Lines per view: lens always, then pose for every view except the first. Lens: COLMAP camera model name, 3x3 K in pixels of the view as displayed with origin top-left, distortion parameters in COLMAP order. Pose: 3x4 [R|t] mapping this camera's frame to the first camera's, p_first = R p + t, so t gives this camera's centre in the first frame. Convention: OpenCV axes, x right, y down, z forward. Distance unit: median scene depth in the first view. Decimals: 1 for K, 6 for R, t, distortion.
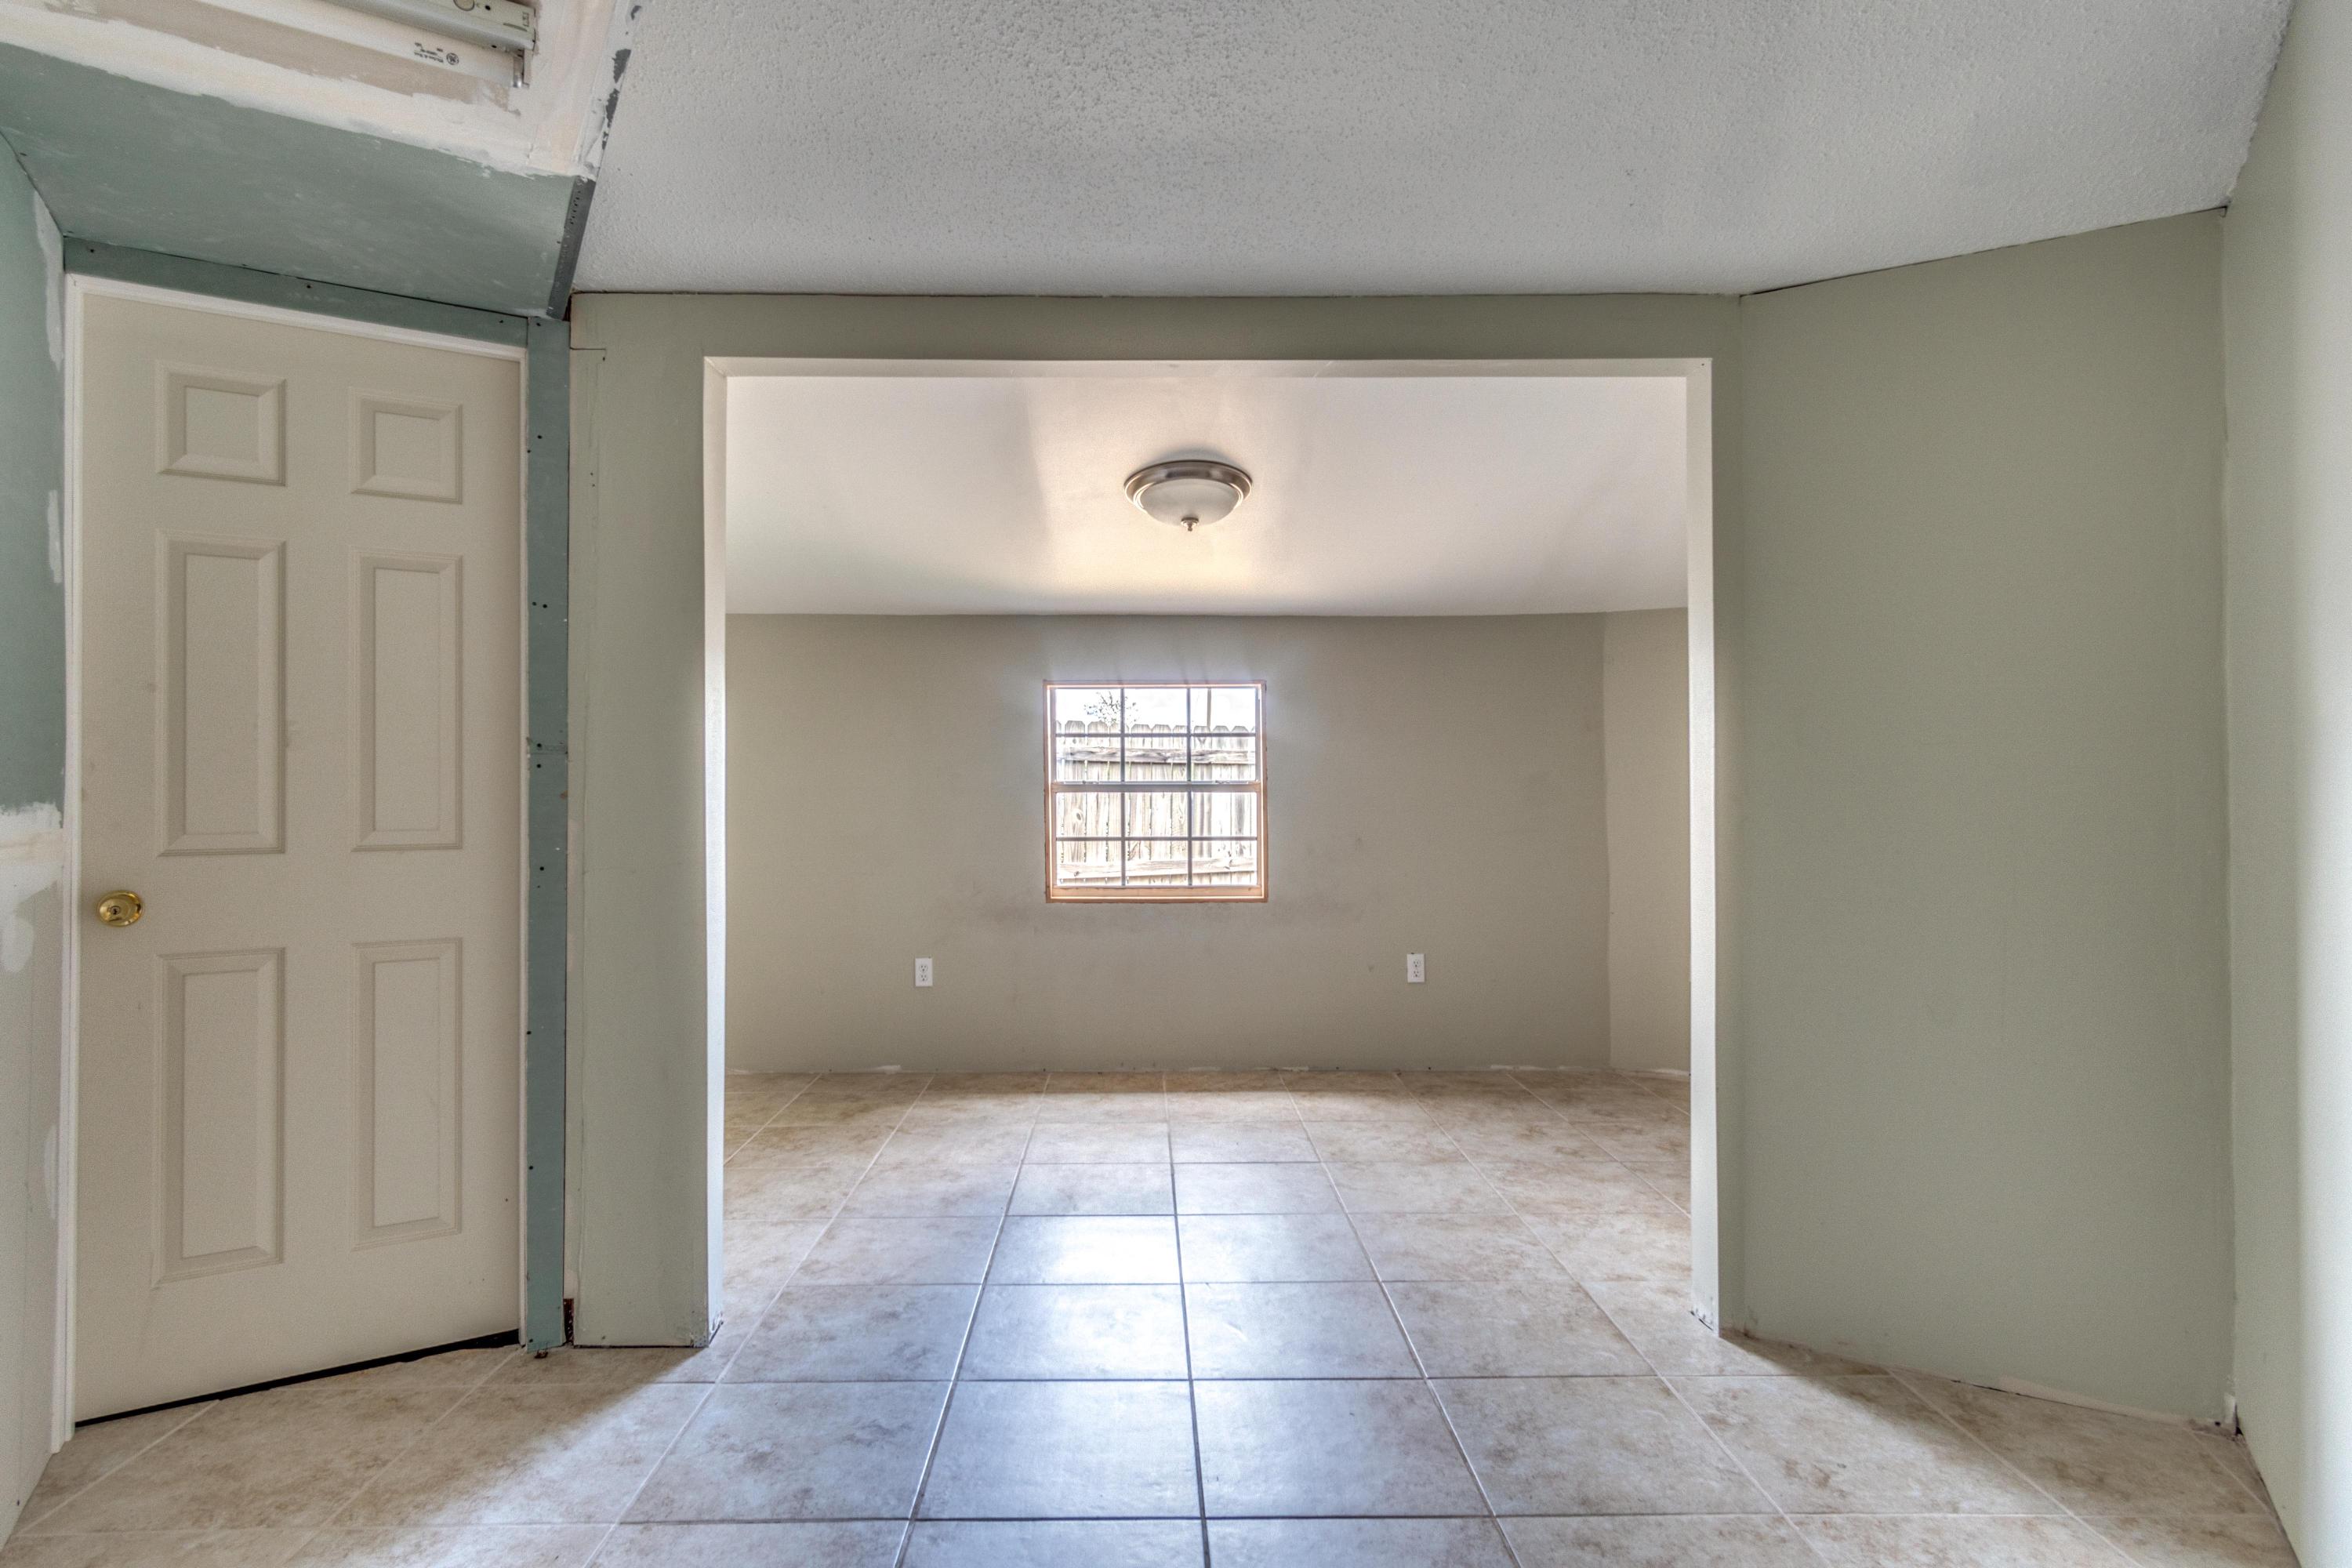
lens RADIAL K [[1239.2, 0, 1138.7], [0, 1239.2, 783.0], [0, 0, 1]] dist [0.015842, 0.000303]
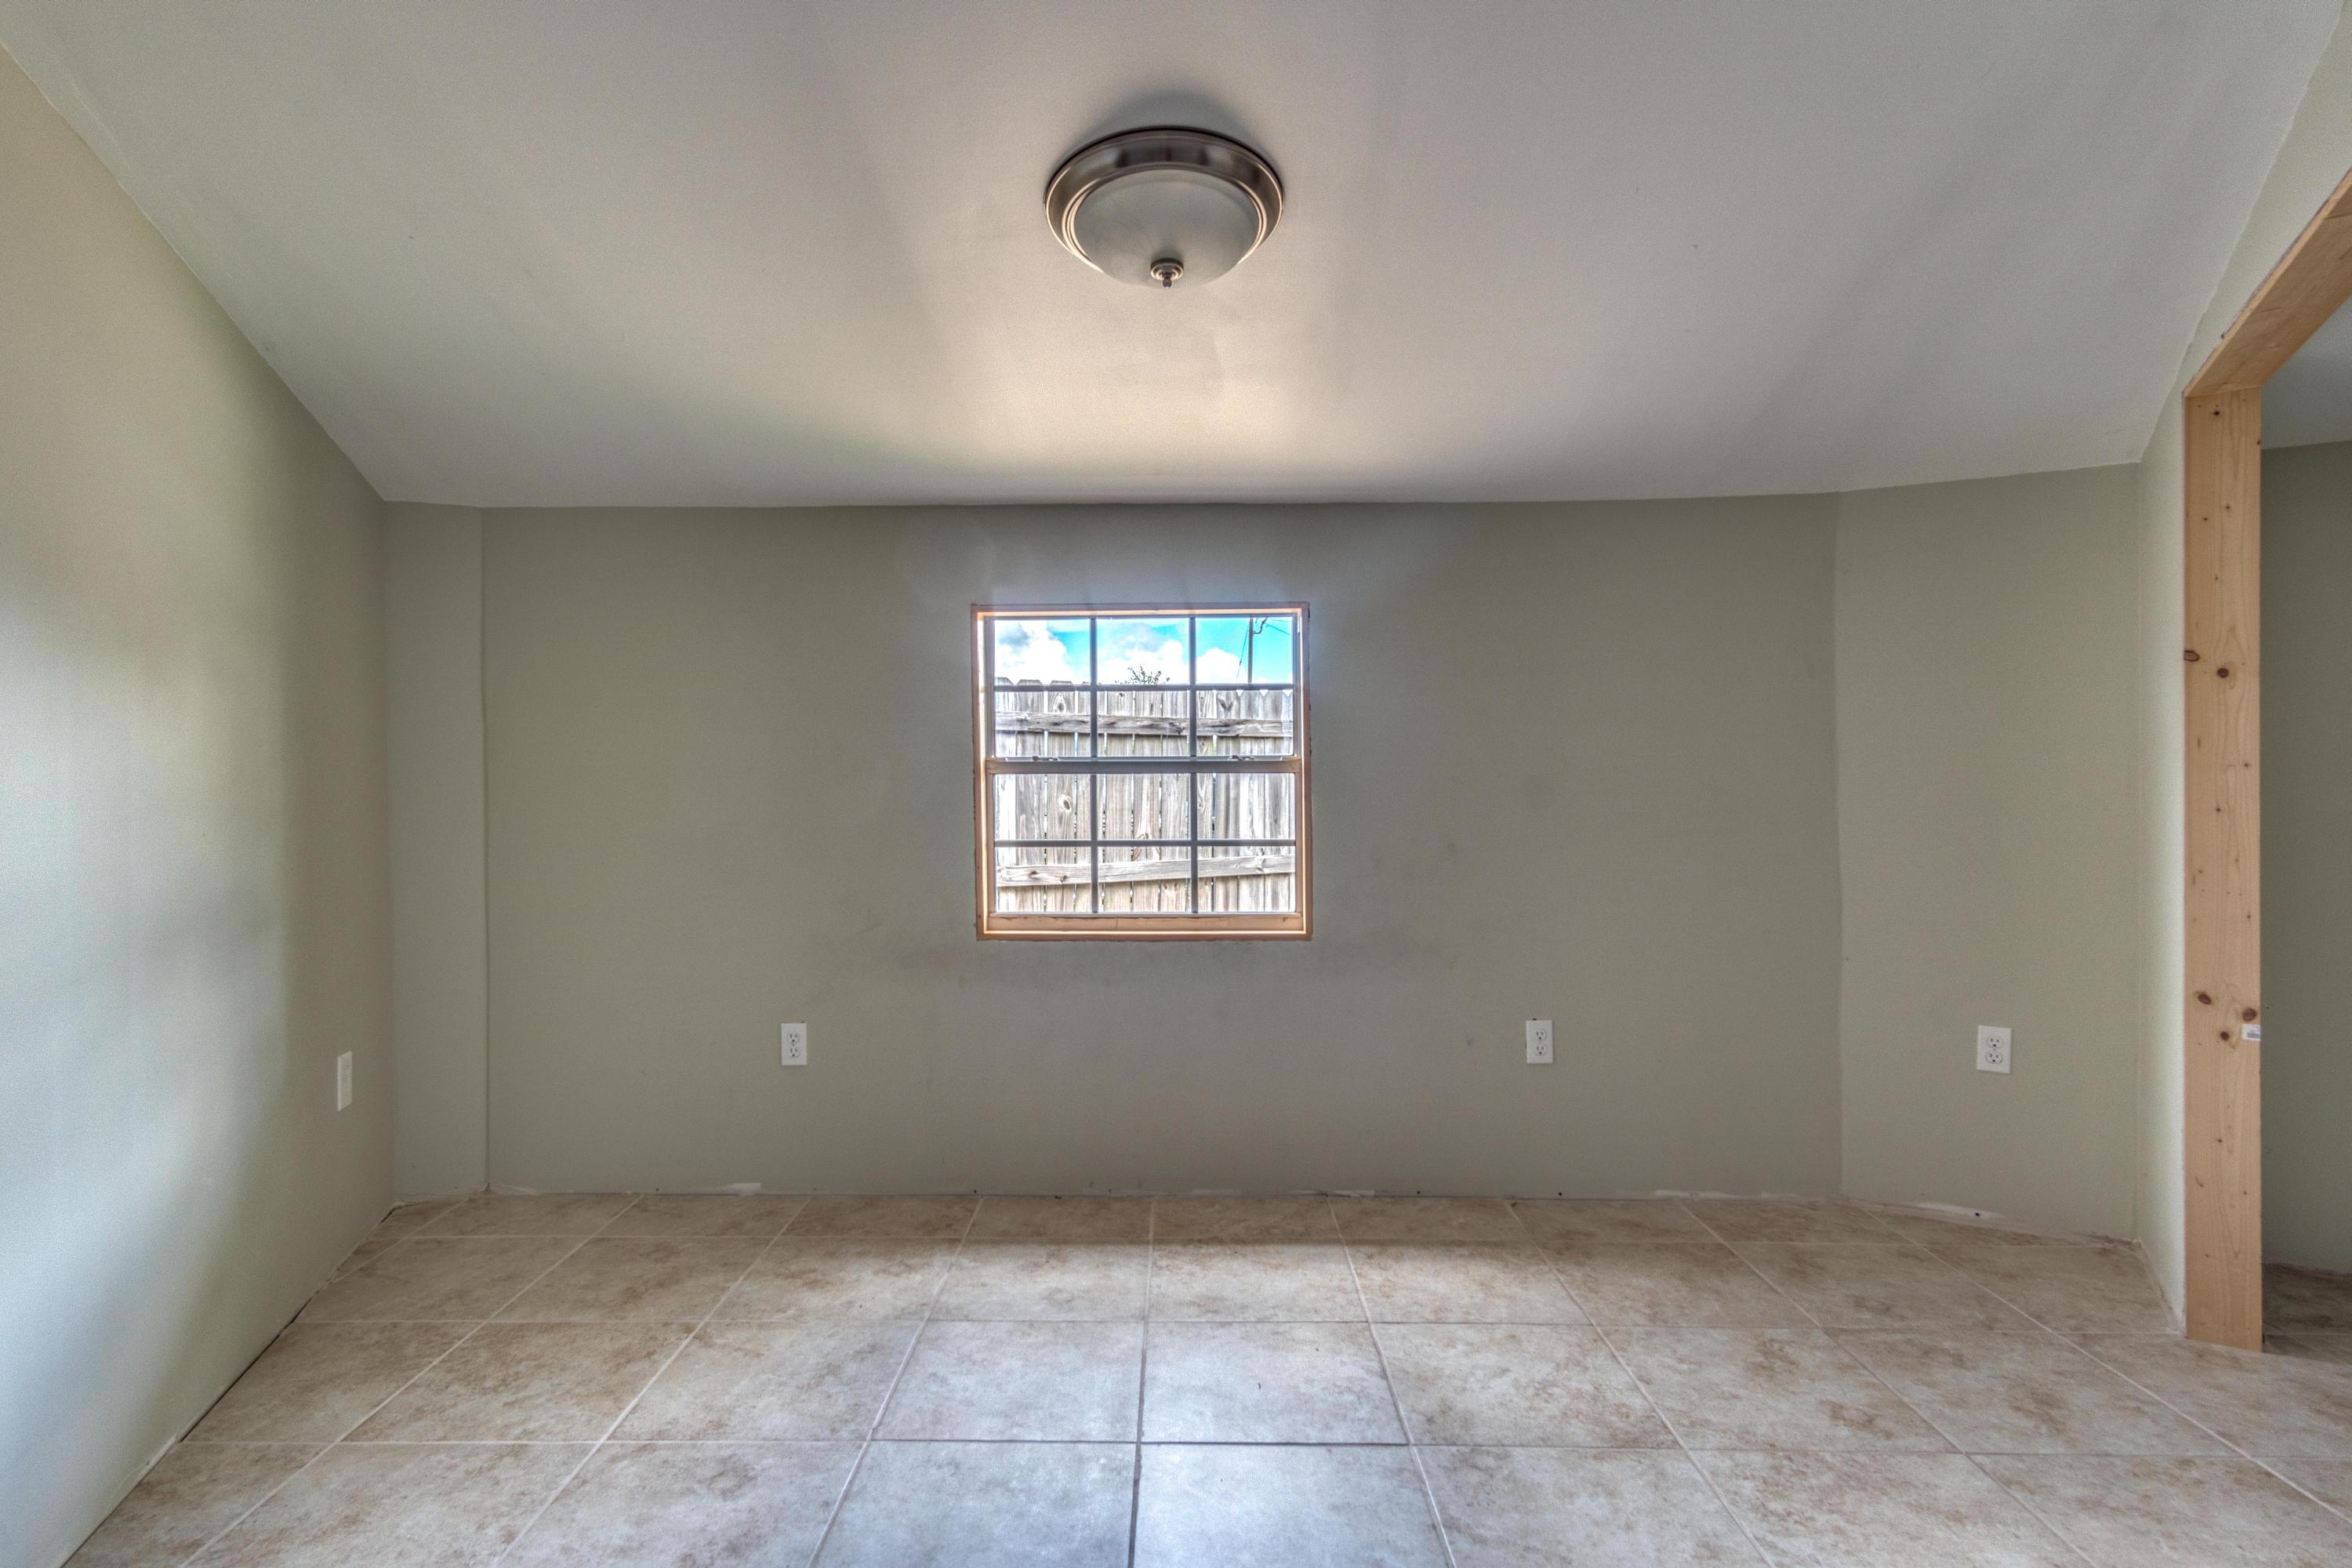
lens RADIAL K [[1239.2, 0, 1138.7], [0, 1239.2, 783.0], [0, 0, 1]] dist [0.015842, 0.000303]
pose [[0.999415, -0.001601, -0.034162, 0.035744], [0.002143, 0.999873, 0.015818, 0.001949], [0.034132, -0.015882, 0.999291, 0.349888]]
